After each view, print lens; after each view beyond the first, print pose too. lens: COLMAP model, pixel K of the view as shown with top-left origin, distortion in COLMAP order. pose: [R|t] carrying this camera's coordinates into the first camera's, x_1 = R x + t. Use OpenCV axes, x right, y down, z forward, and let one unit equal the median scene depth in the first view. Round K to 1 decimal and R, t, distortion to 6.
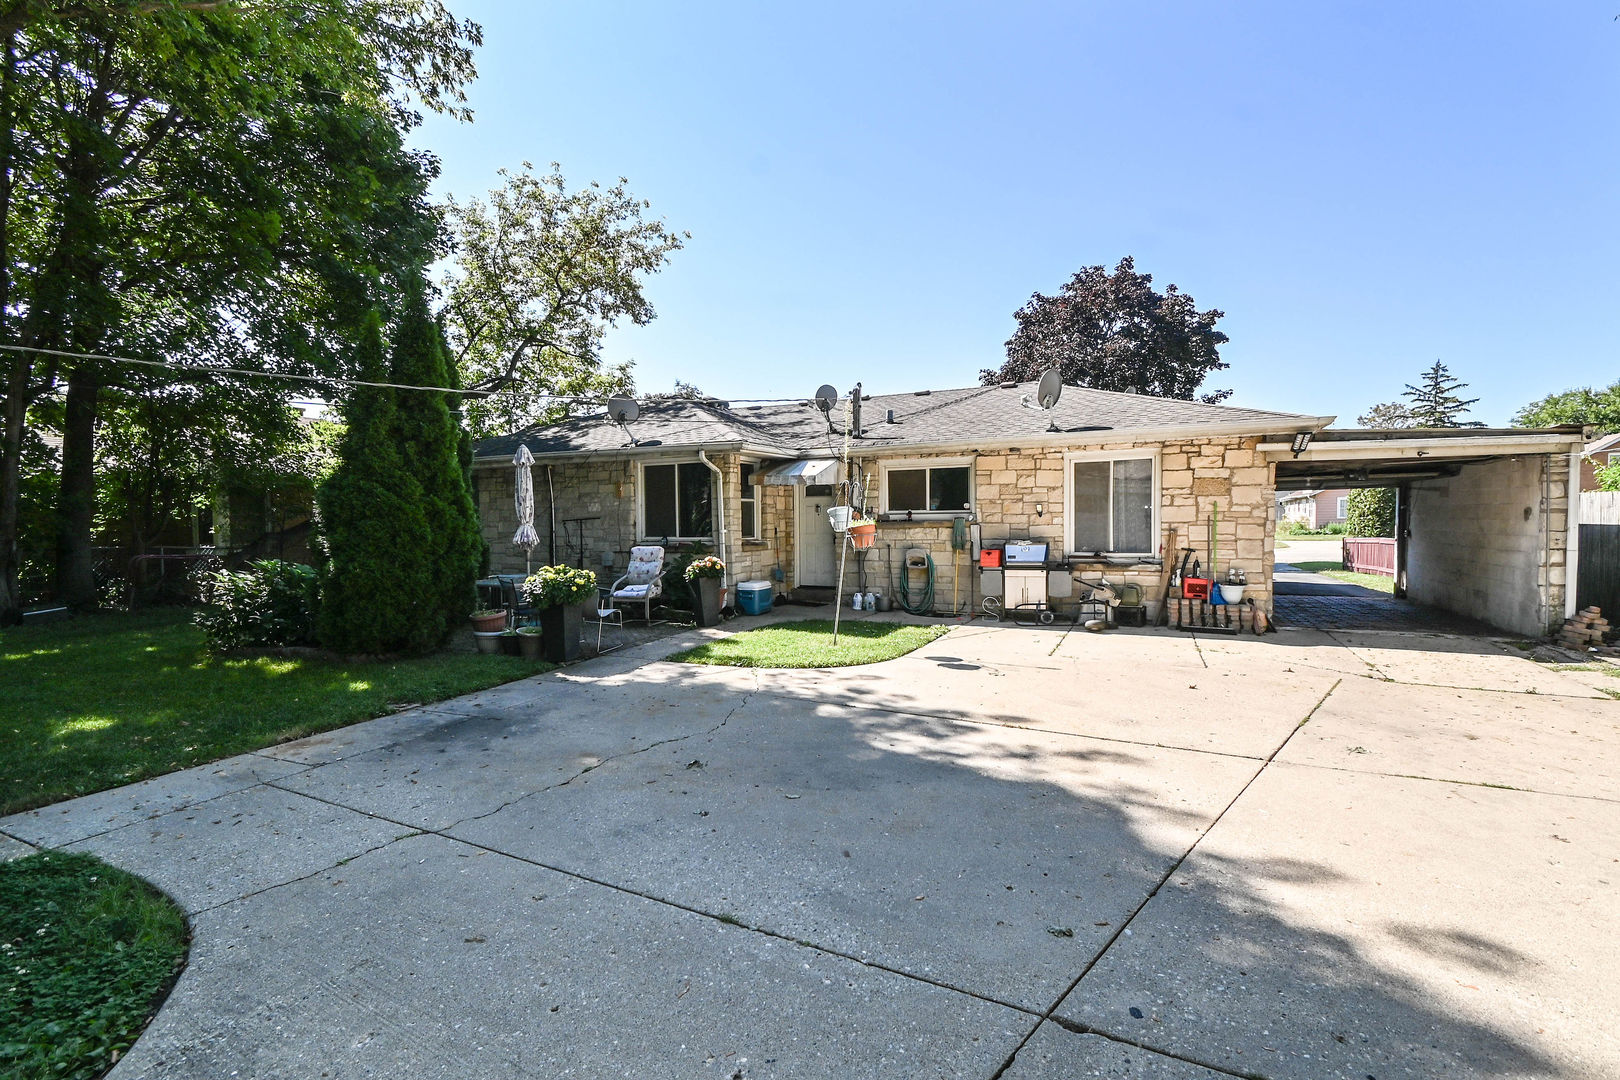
lens RADIAL K [[722.4, 0, 822.1], [0, 722.4, 541.3], [0, 0, 1]] dist [0.007137, -0.004602]
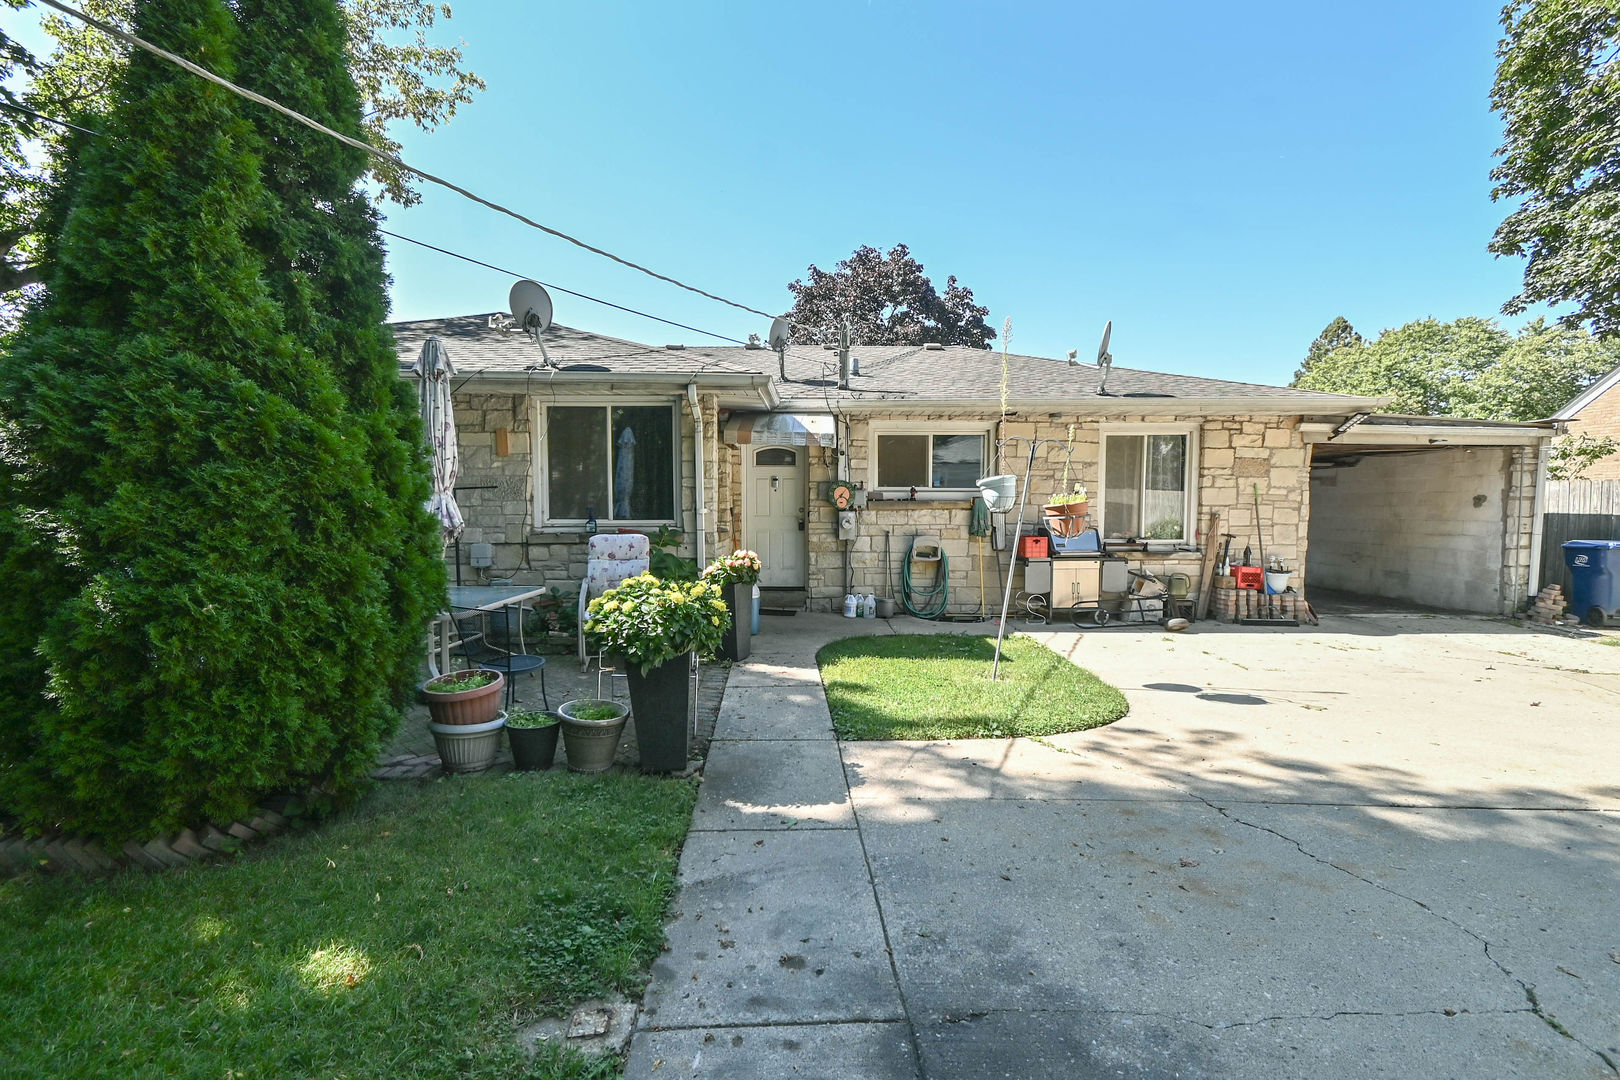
lens RADIAL K [[722.4, 0, 800.2], [0, 722.4, 547.0], [0, 0, 1]] dist [0.007137, -0.004602]
pose [[0.900880, -0.012062, 0.433901, -0.395869], [0.000609, 0.999648, 0.026525, 0.001667], [-0.434068, -0.023632, 0.900570, 0.417680]]
